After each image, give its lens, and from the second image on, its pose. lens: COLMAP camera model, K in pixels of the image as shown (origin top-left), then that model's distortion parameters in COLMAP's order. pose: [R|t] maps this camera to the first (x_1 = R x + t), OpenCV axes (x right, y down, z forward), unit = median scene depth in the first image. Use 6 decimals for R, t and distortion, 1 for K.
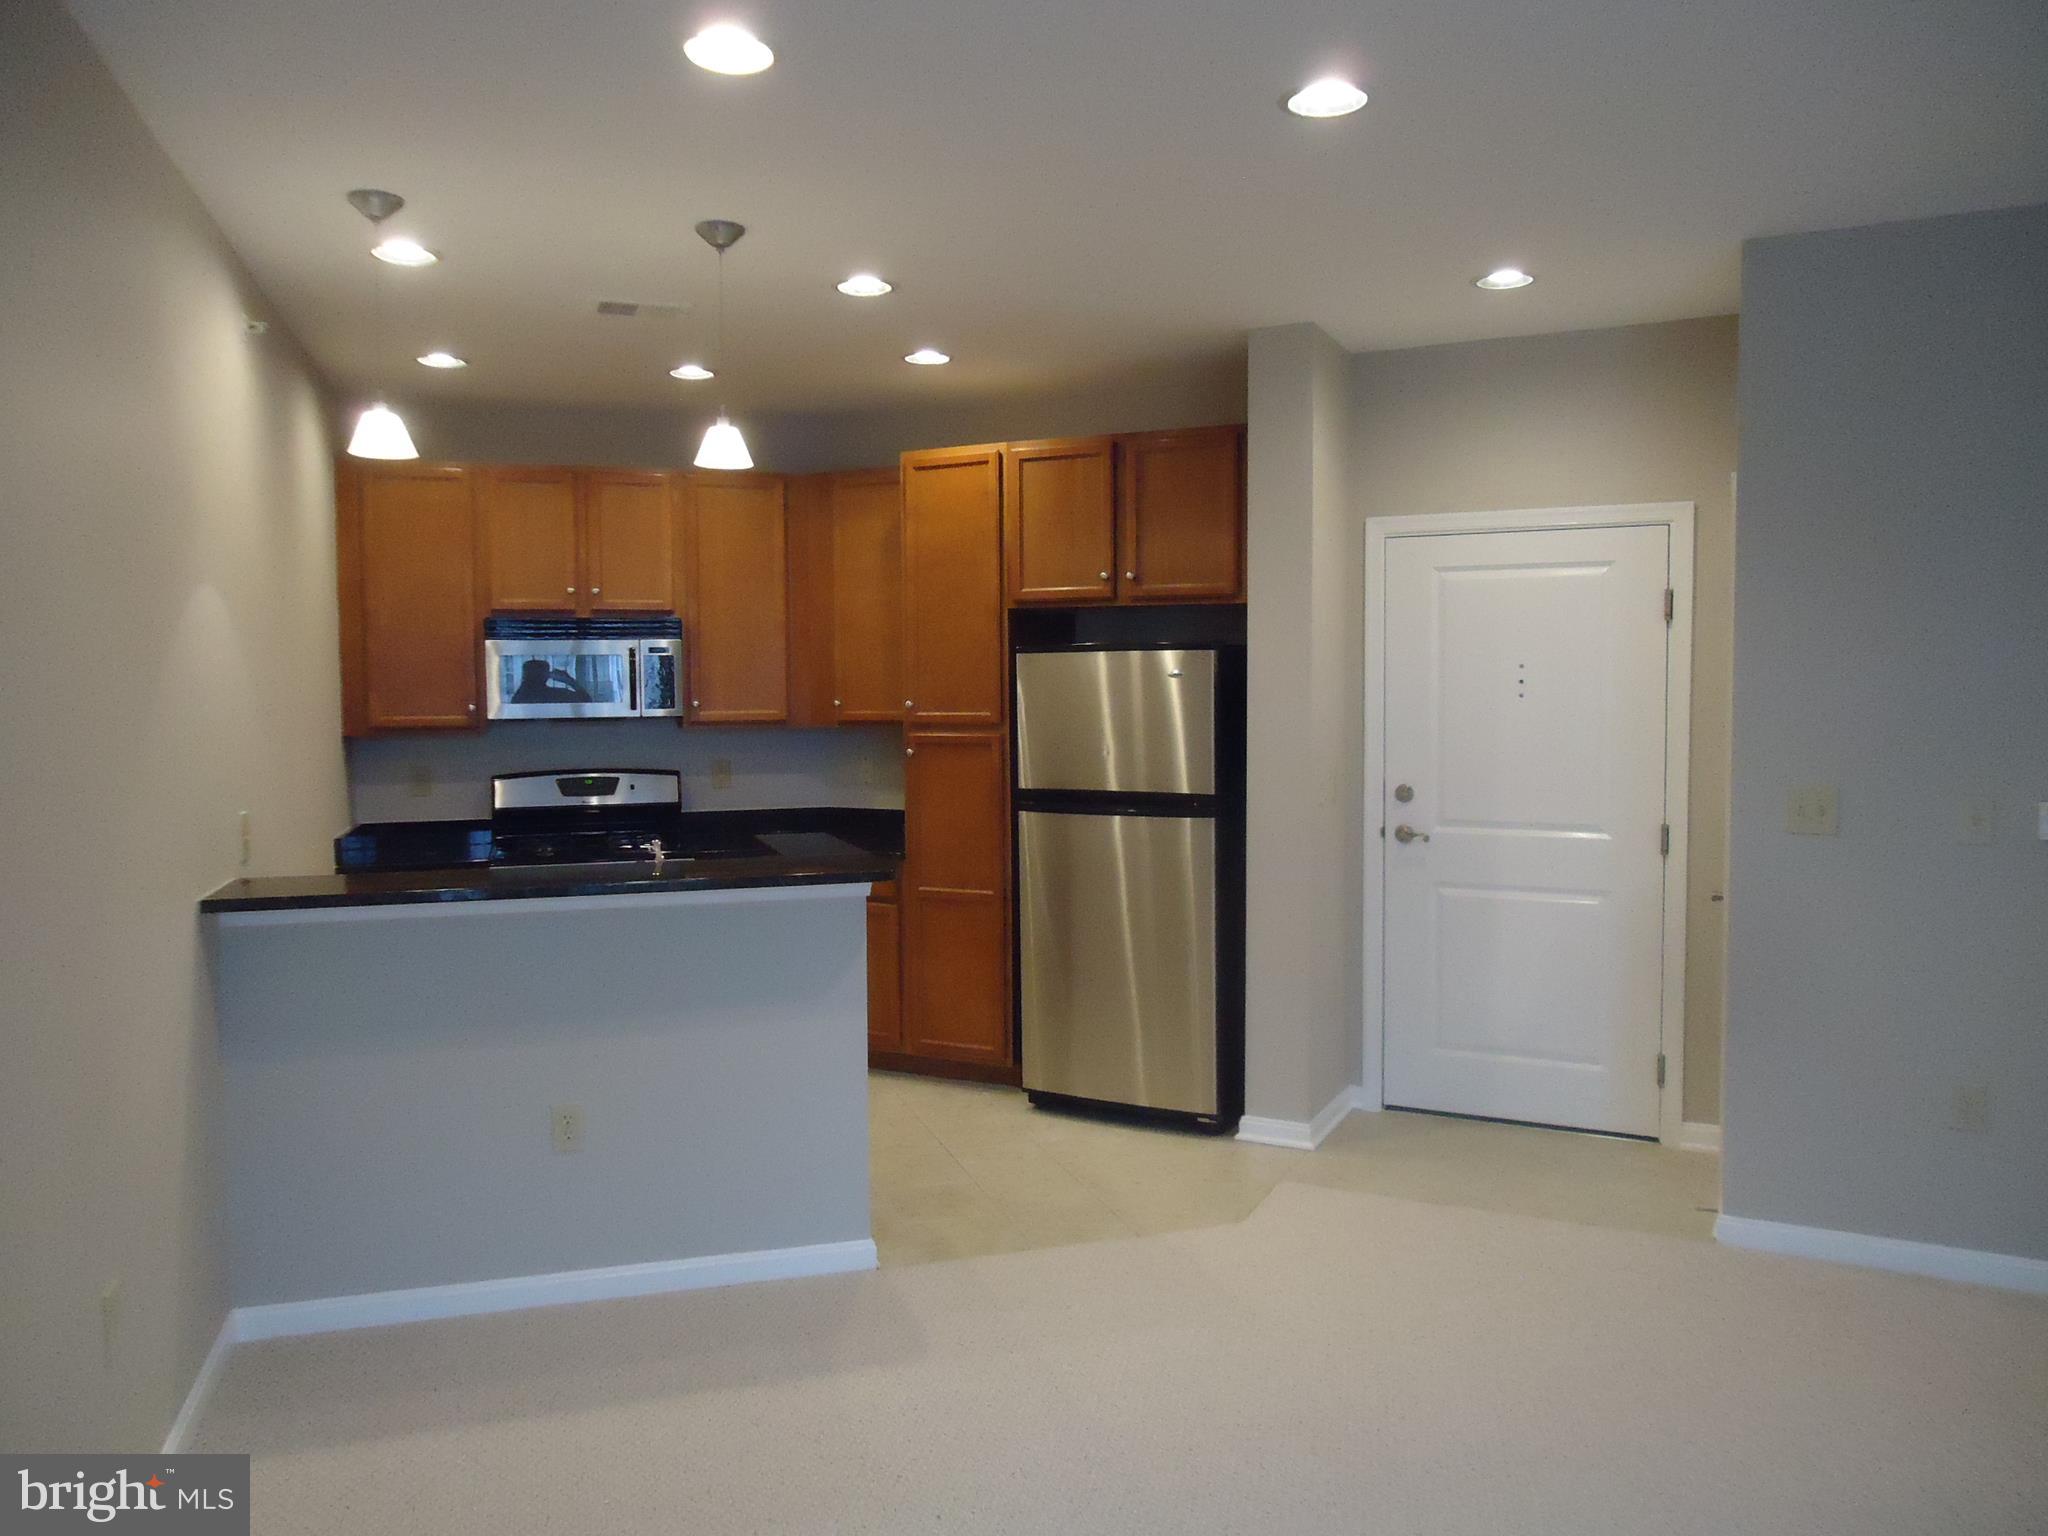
lens RADIAL K [[1478.3, 0, 1018.9], [0, 1478.3, 754.1], [0, 0, 1]] dist [-0.019068, 0.013597]
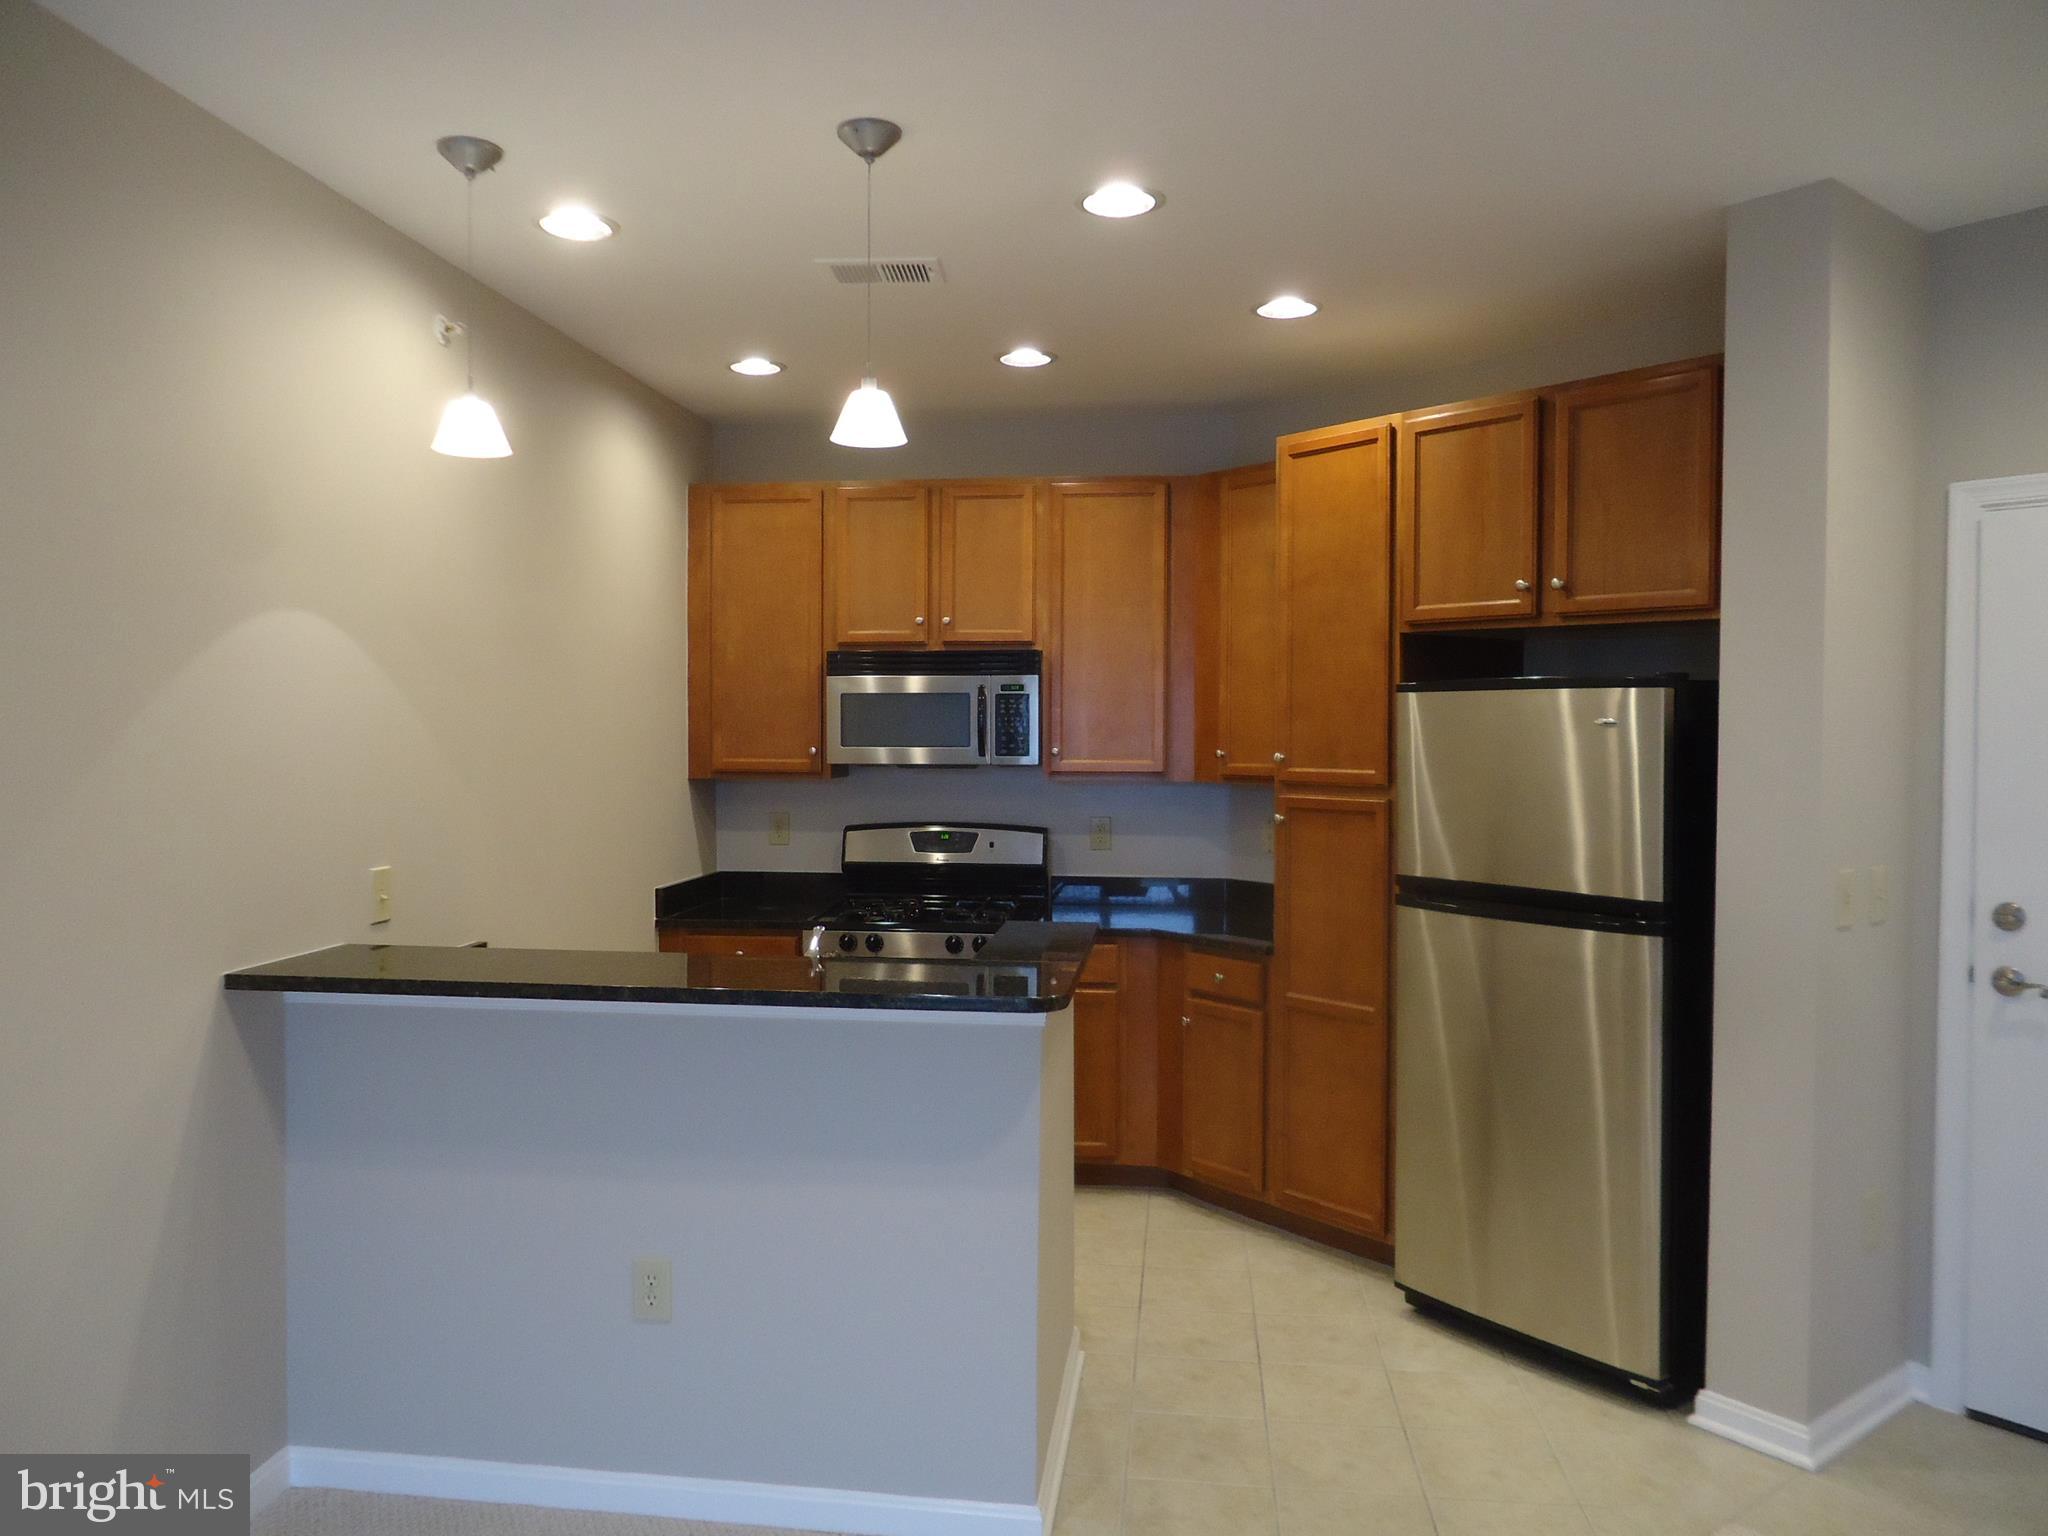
lens RADIAL K [[1478.3, 0, 1018.9], [0, 1478.3, 754.1], [0, 0, 1]] dist [-0.019068, 0.013597]
pose [[0.908801, 0.020232, -0.416740, 0.130667], [-0.031623, 0.999291, -0.020448, -0.015596], [0.416031, 0.031761, 0.908796, 0.241371]]
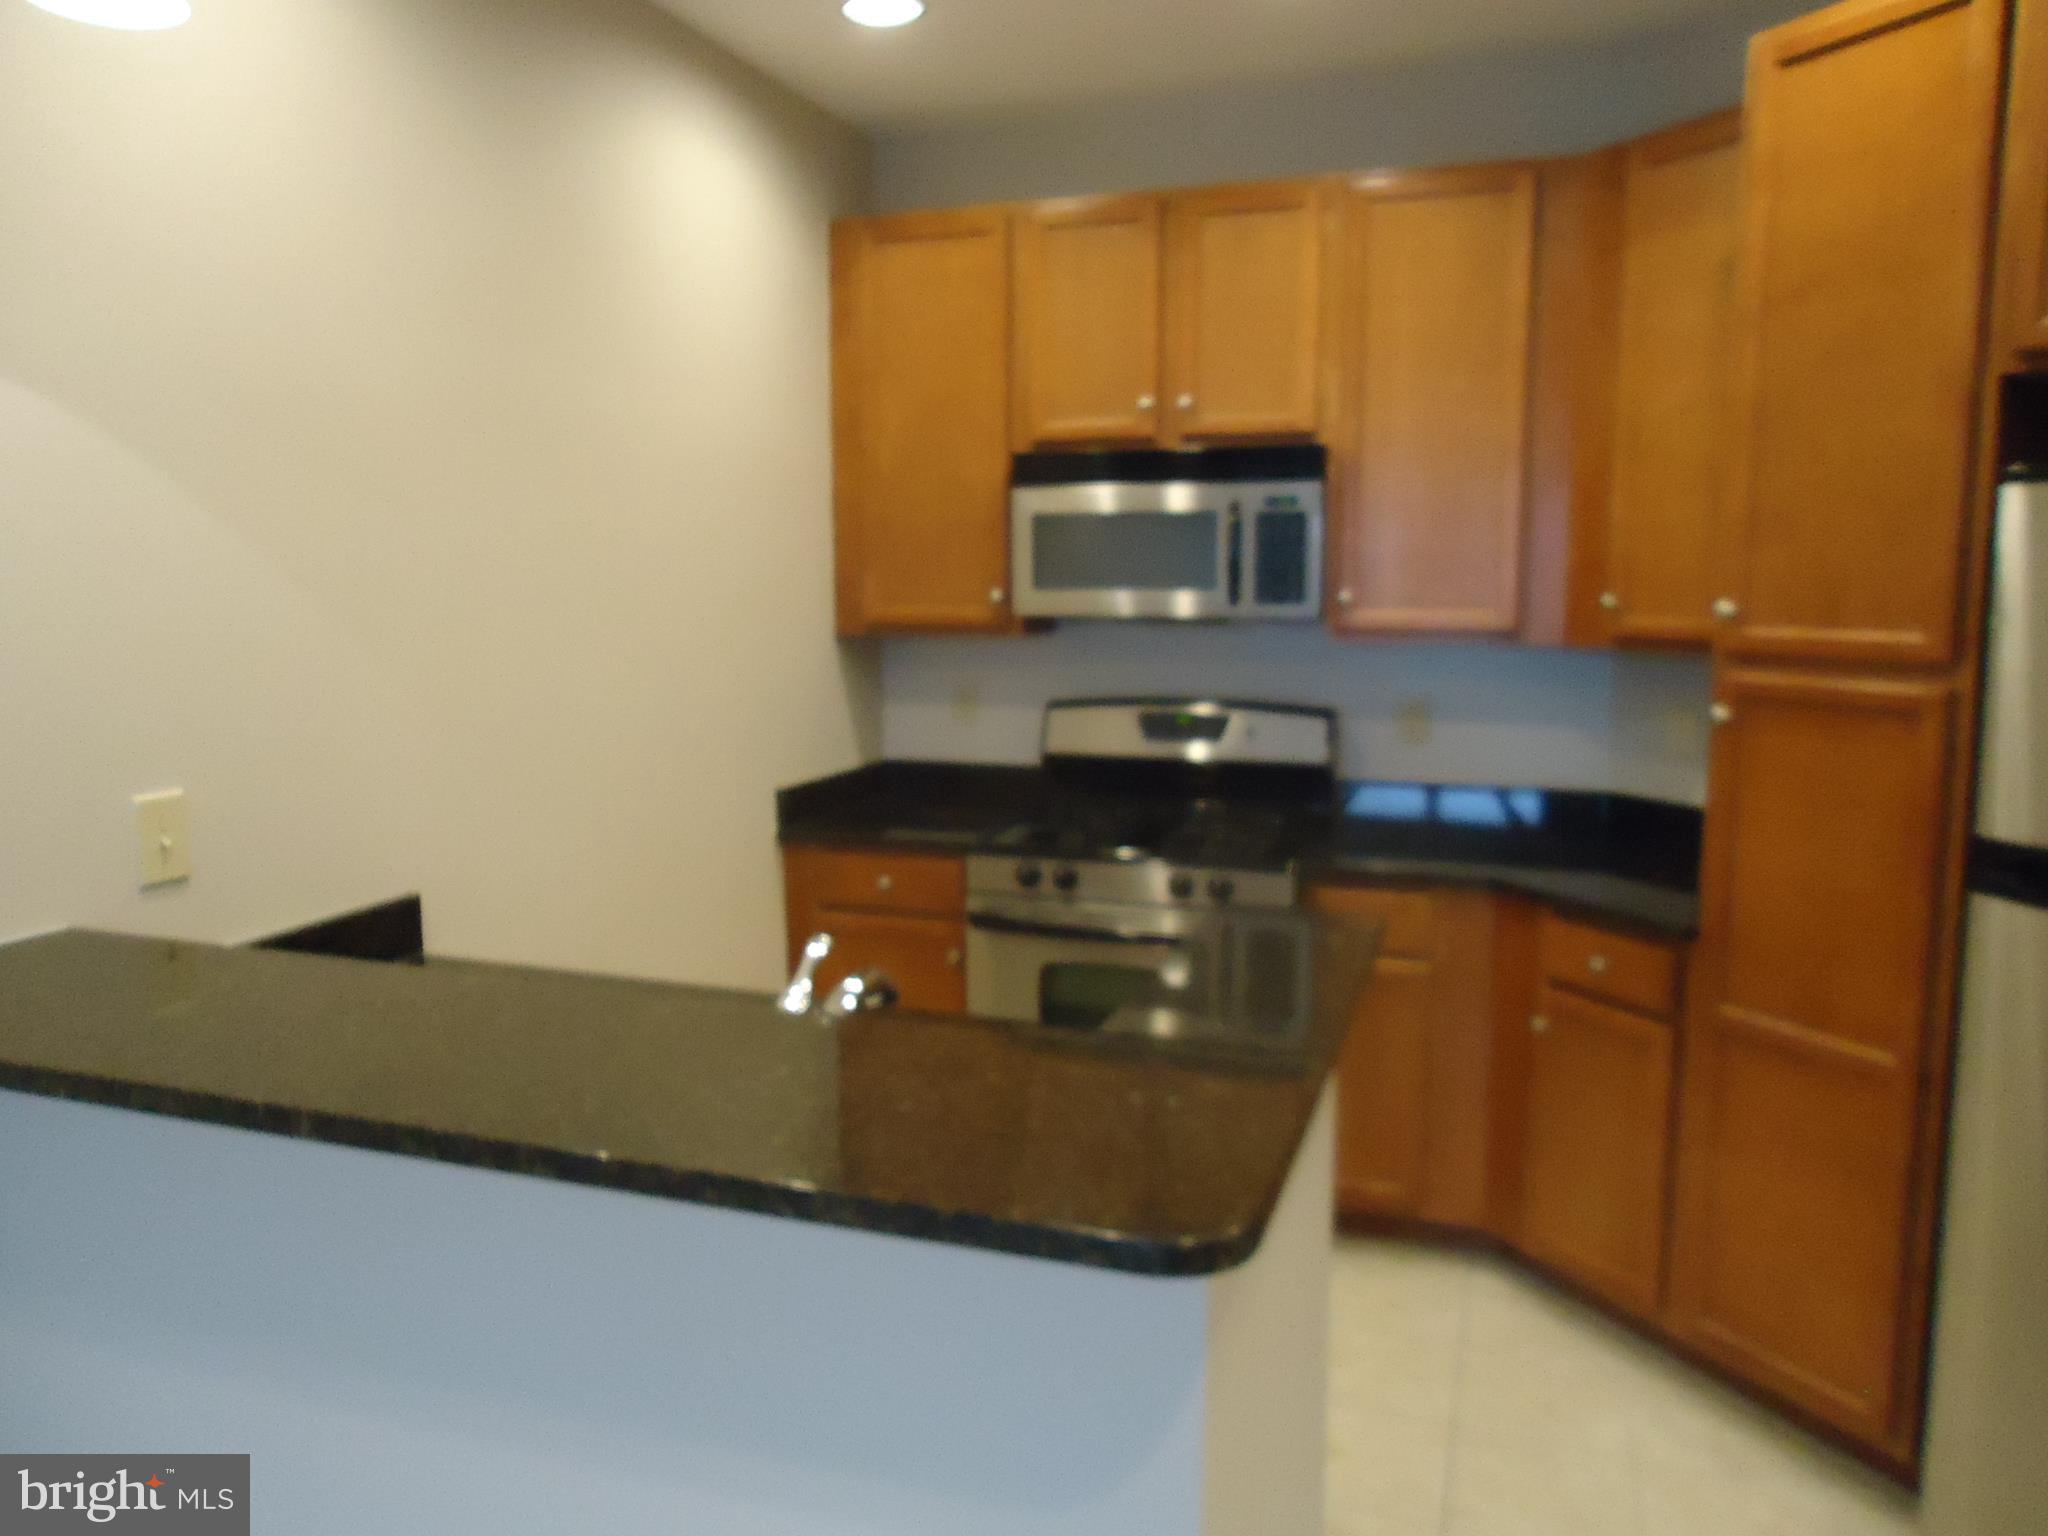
lens RADIAL K [[1478.3, 0, 1018.9], [0, 1478.3, 754.1], [0, 0, 1]] dist [-0.019068, 0.013597]
pose [[0.796896, 0.084035, -0.598244, 0.027596], [-0.036210, 0.995142, 0.091553, -0.023902], [0.603031, -0.051296, 0.796067, 0.524836]]
